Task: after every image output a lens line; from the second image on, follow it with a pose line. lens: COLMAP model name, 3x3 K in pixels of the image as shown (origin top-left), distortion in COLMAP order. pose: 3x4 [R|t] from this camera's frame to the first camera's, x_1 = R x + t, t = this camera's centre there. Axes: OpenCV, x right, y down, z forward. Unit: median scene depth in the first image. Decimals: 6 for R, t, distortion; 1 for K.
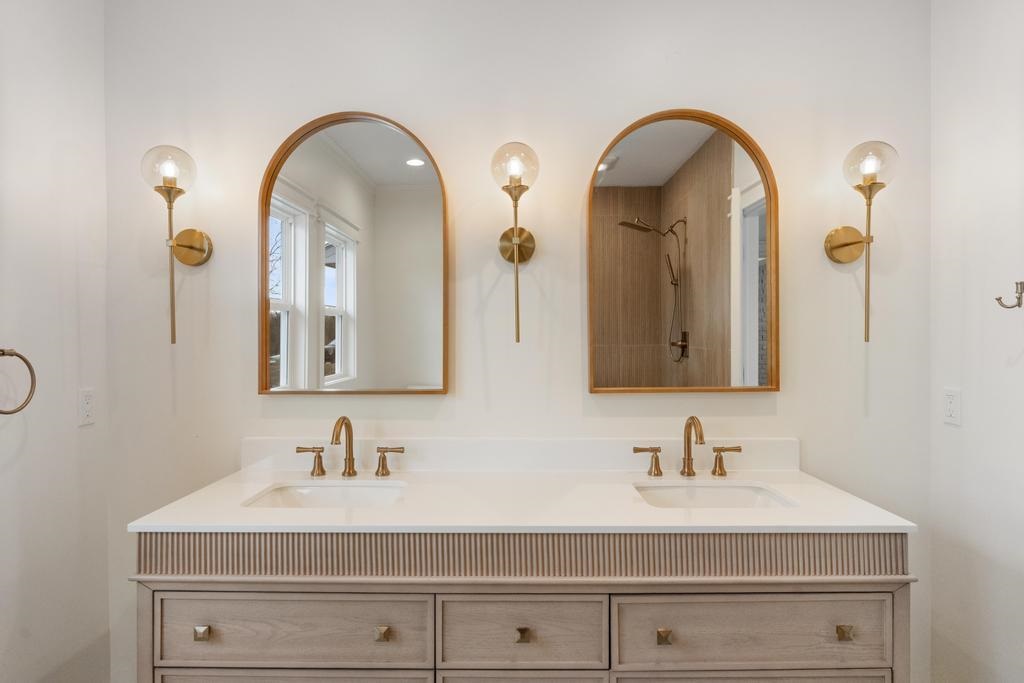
lens RADIAL K [[563.6, 0, 512.0], [0, 563.6, 341.5], [0, 0, 1]] dist [-0.002239, -0.000459]
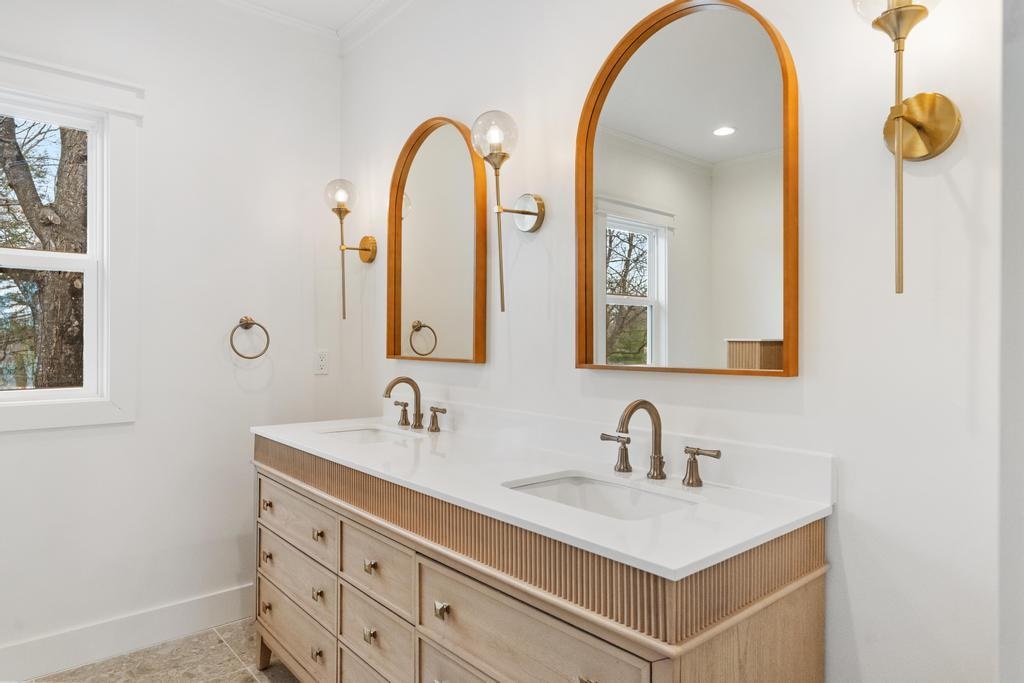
lens RADIAL K [[614.6, 0, 513.0], [0, 614.6, 339.1], [0, 0, 1]] dist [0.000804, -0.000491]
pose [[0.663416, 0.005707, -0.748229, 0.812341], [-0.017710, 0.999811, -0.008077, 0.057313], [0.748041, 0.018610, 0.663391, 0.292585]]
